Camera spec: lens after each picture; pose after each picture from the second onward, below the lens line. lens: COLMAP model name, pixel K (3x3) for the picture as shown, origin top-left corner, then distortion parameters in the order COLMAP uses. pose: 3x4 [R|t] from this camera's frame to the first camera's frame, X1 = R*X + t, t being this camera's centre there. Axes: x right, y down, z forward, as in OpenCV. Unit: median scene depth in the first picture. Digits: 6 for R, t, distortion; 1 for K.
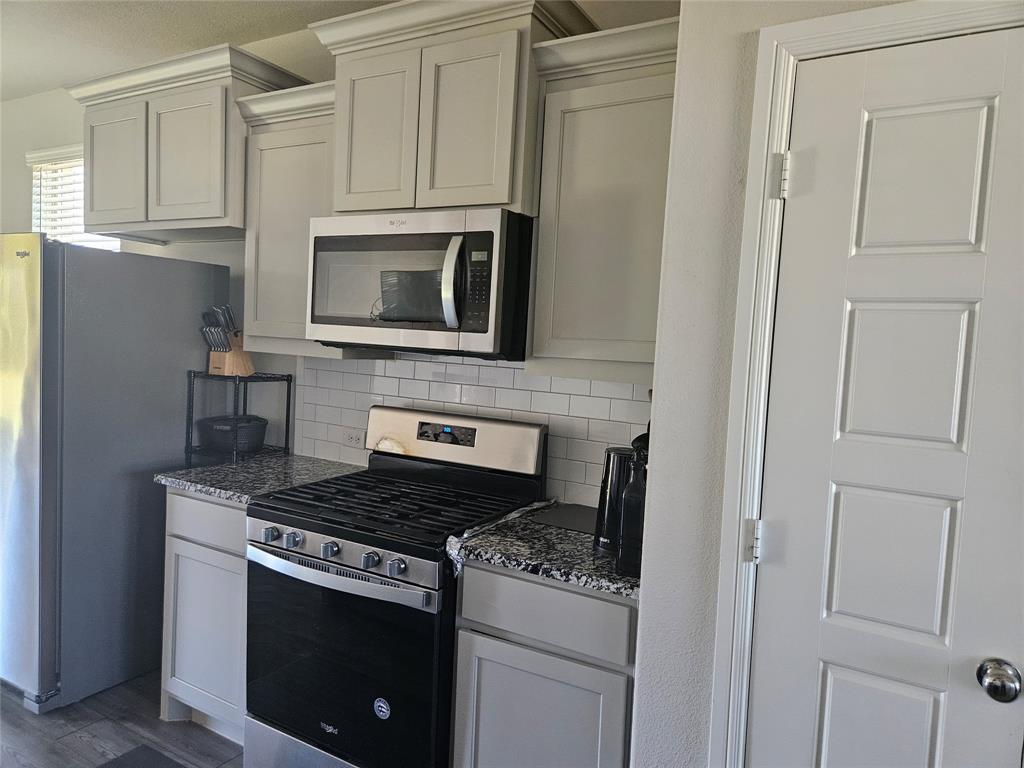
lens RADIAL K [[695.9, 0, 512.3], [0, 695.9, 380.9], [0, 0, 1]] dist [0.058232, 0.001484]
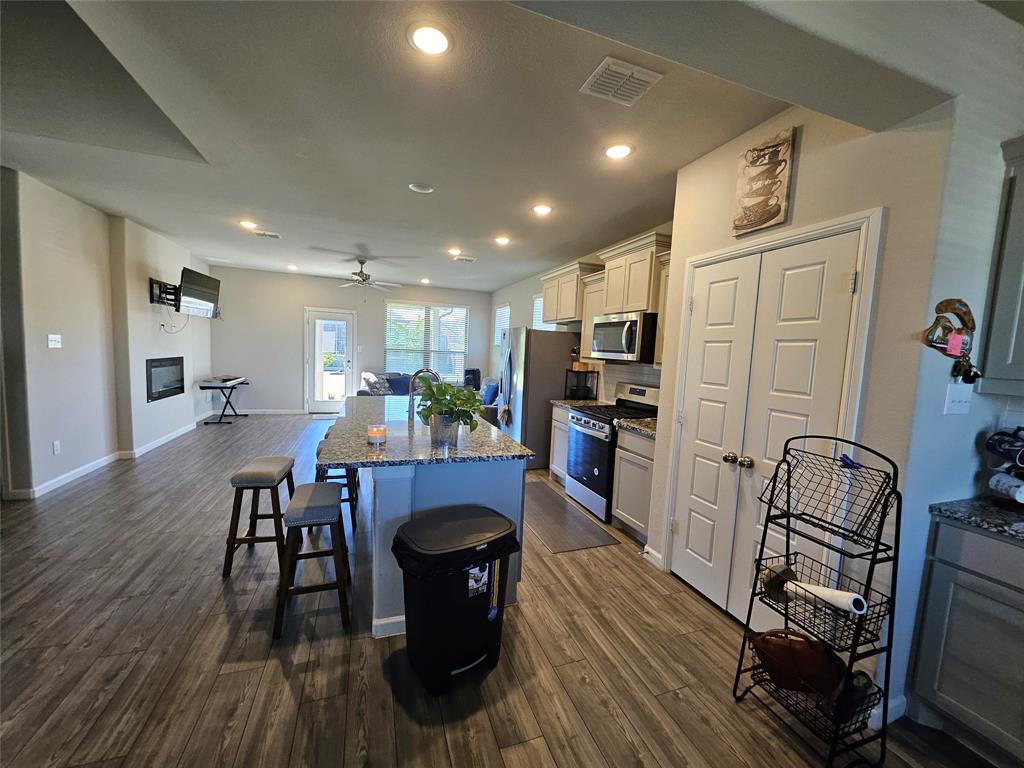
lens RADIAL K [[399.0, 0, 509.1], [0, 399.0, 382.6], [0, 0, 1]] dist [0.003532, -0.002788]
pose [[0.767144, 0.039603, -0.640252, 0.614548], [-0.048993, 0.998794, 0.003078, 0.071170], [0.639602, 0.029007, 0.768159, -0.613857]]
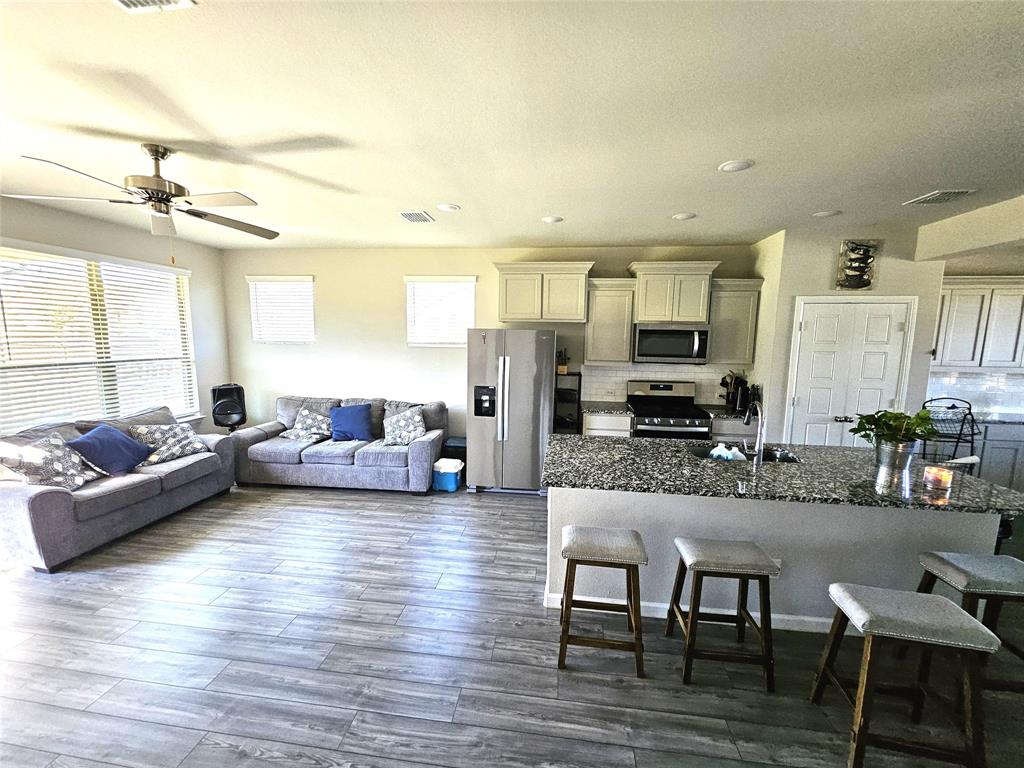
lens RADIAL K [[399.0, 0, 512.7], [0, 399.0, 383.4], [0, 0, 1]] dist [0.003532, -0.002788]
pose [[0.916623, -0.082890, 0.391065, -1.727436], [0.055218, 0.995142, 0.081503, -0.157620], [-0.395921, -0.053114, 0.916747, -0.508785]]
